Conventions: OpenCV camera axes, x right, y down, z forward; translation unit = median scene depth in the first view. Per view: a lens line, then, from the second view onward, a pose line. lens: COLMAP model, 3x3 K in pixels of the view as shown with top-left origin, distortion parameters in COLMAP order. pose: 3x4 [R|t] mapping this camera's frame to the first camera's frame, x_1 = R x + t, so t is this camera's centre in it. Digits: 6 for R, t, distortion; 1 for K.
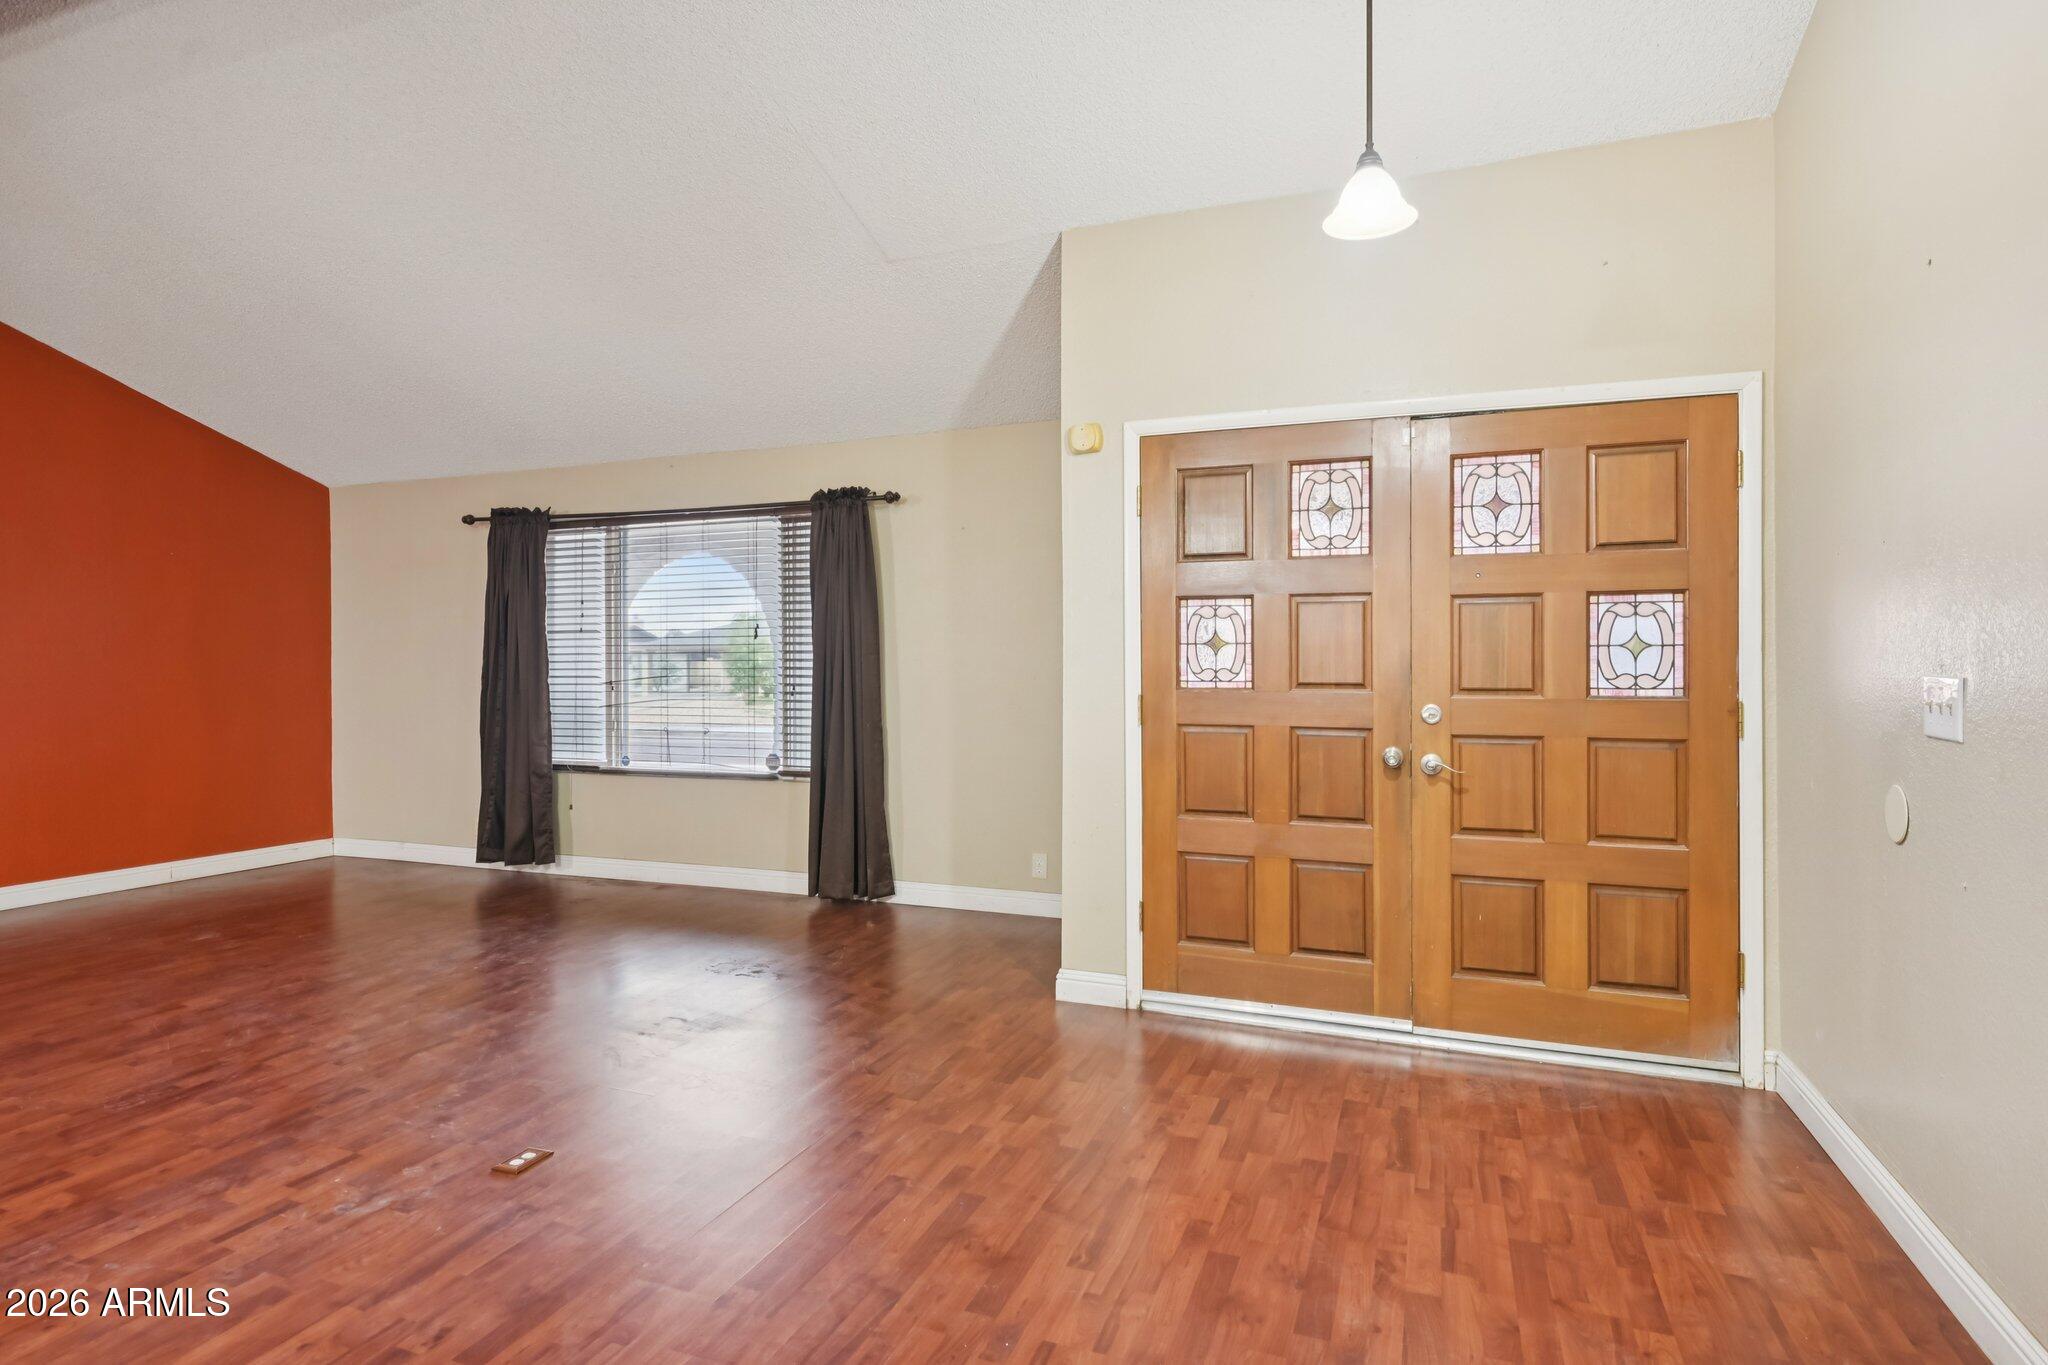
lens RADIAL K [[1072.2, 0, 1018.4], [0, 1072.2, 670.8], [0, 0, 1]] dist [-0.000951, -0.000066]
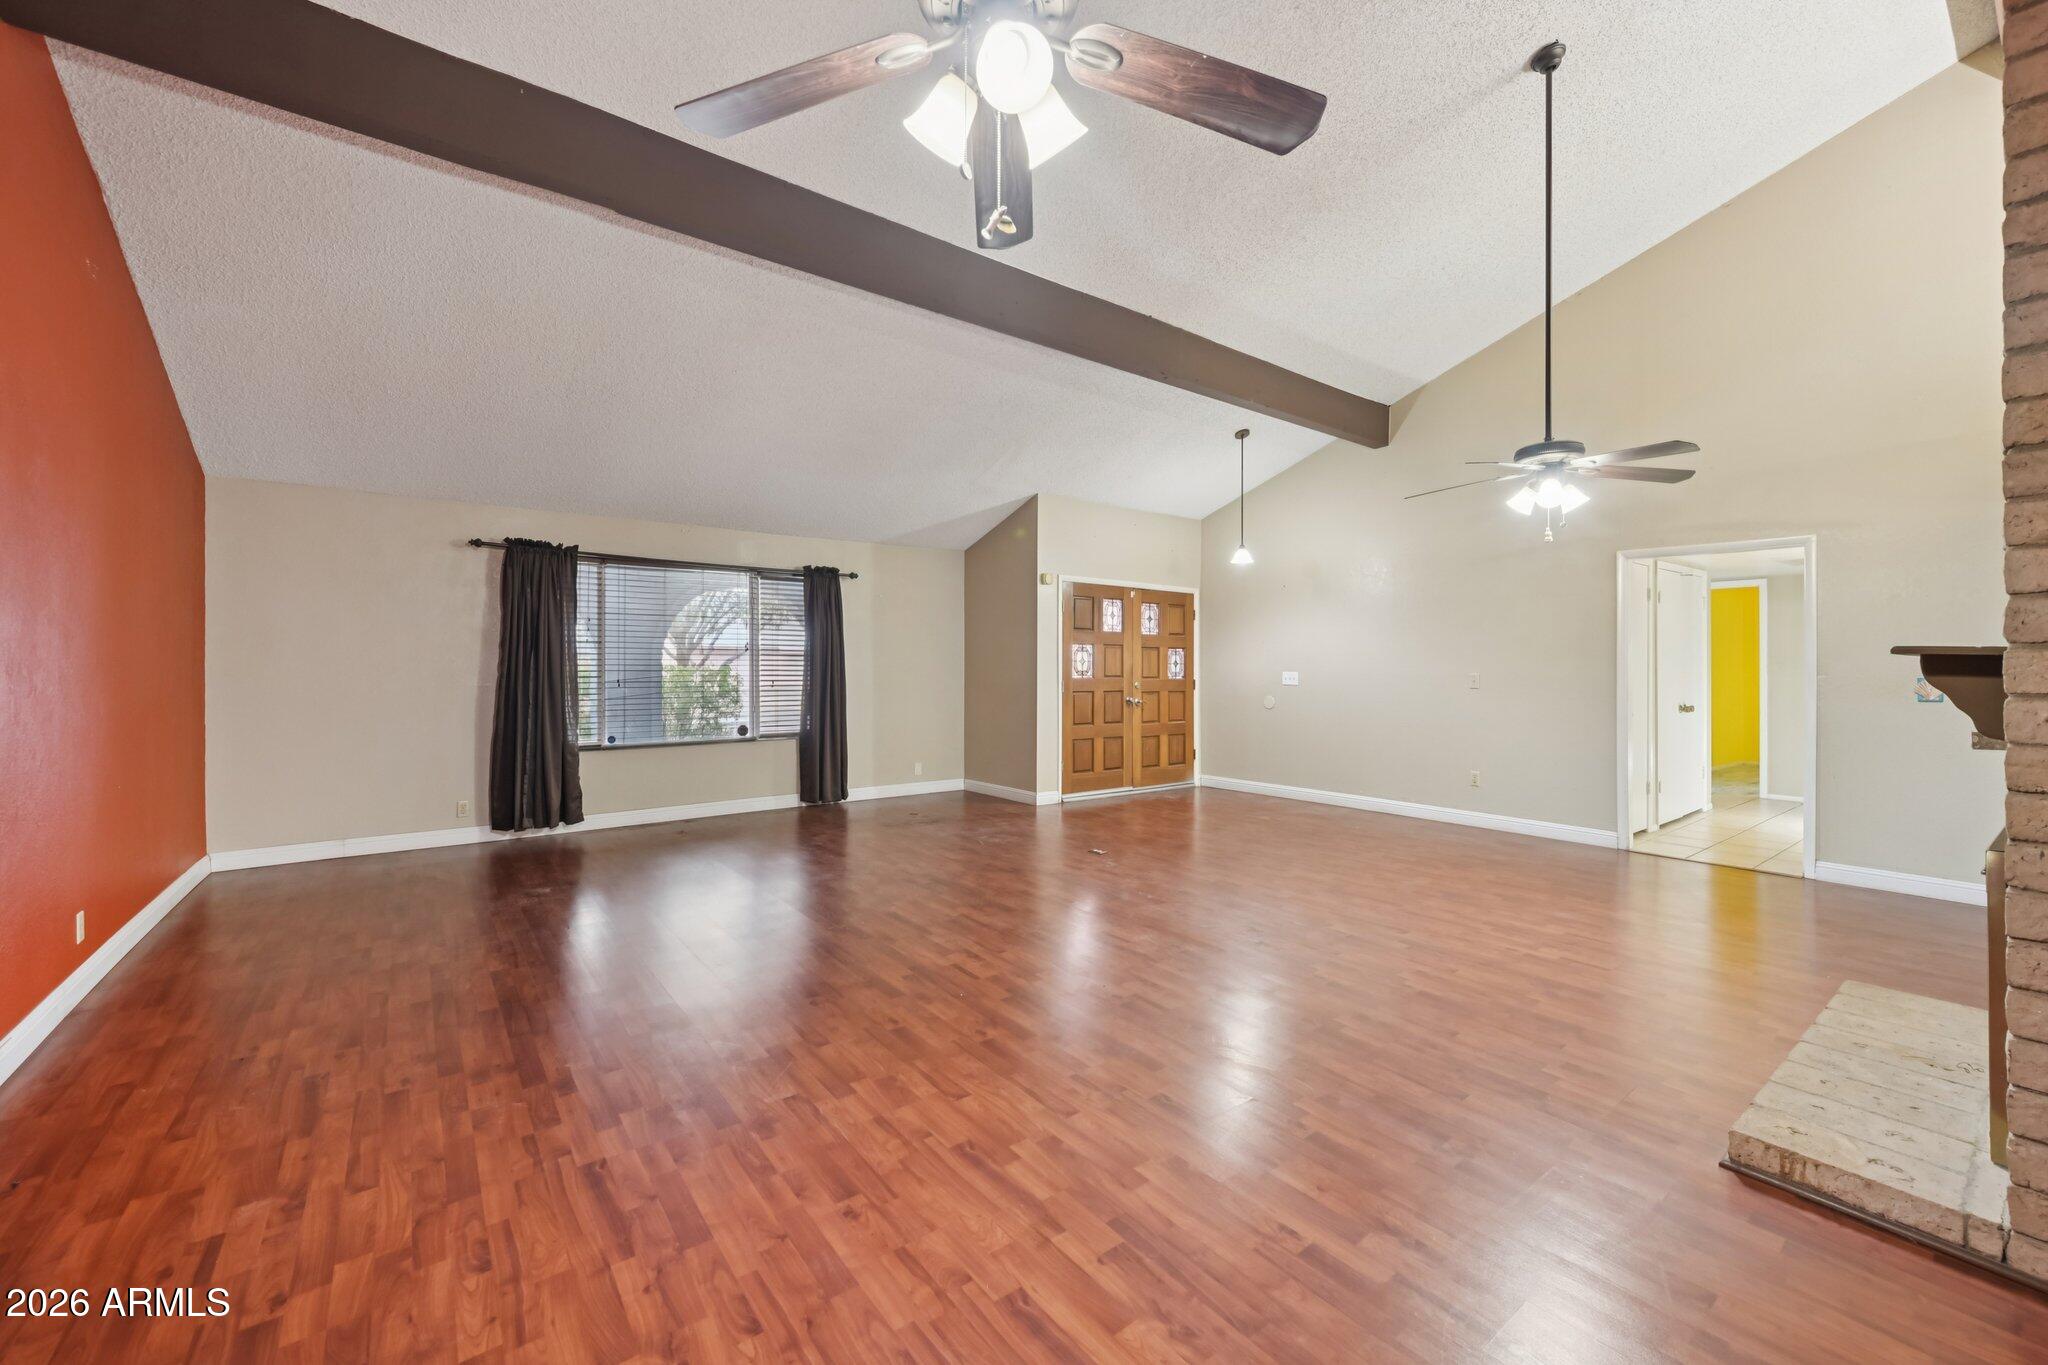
lens RADIAL K [[811.0, 0, 1021.1], [0, 811.0, 672.2], [0, 0, 1]] dist [0.001502, -0.000047]
pose [[0.522794, -0.003823, 0.852450, -1.714979], [0.001060, 0.999992, 0.003834, -0.006600], [-0.852458, -0.001101, 0.522794, 0.062535]]
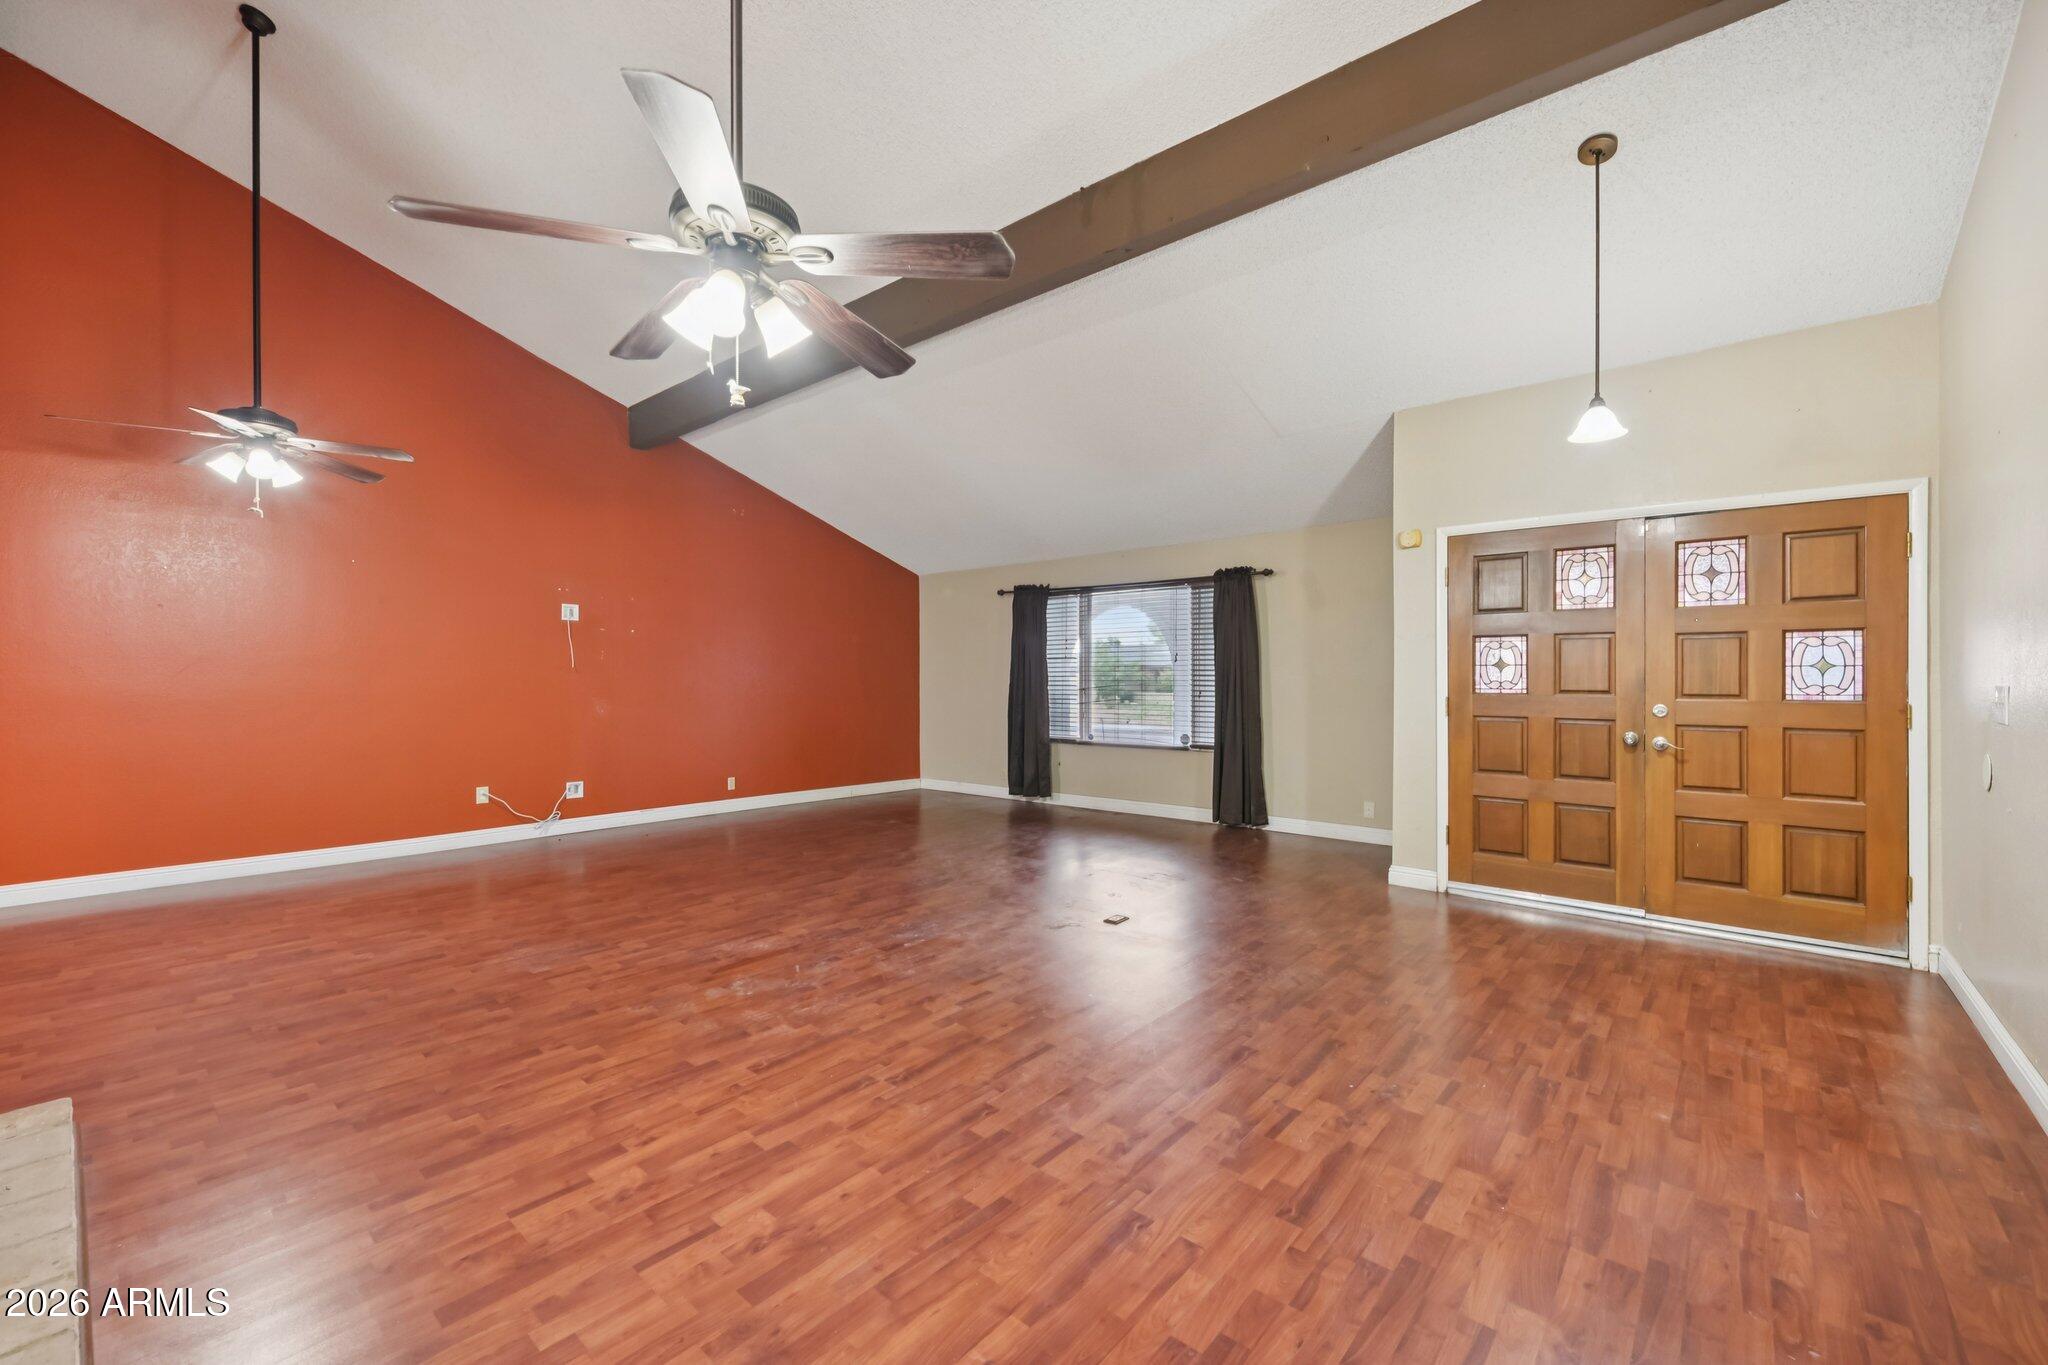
lens RADIAL K [[832.7, 0, 1020.2], [0, 832.7, 682.3], [0, 0, 1]] dist [0.001555, -0.000074]
pose [[0.942345, 0.003694, -0.334622, -0.076465], [-0.004540, 0.999988, -0.001746, 0.005522], [0.334612, 0.003165, 0.942351, -0.416602]]
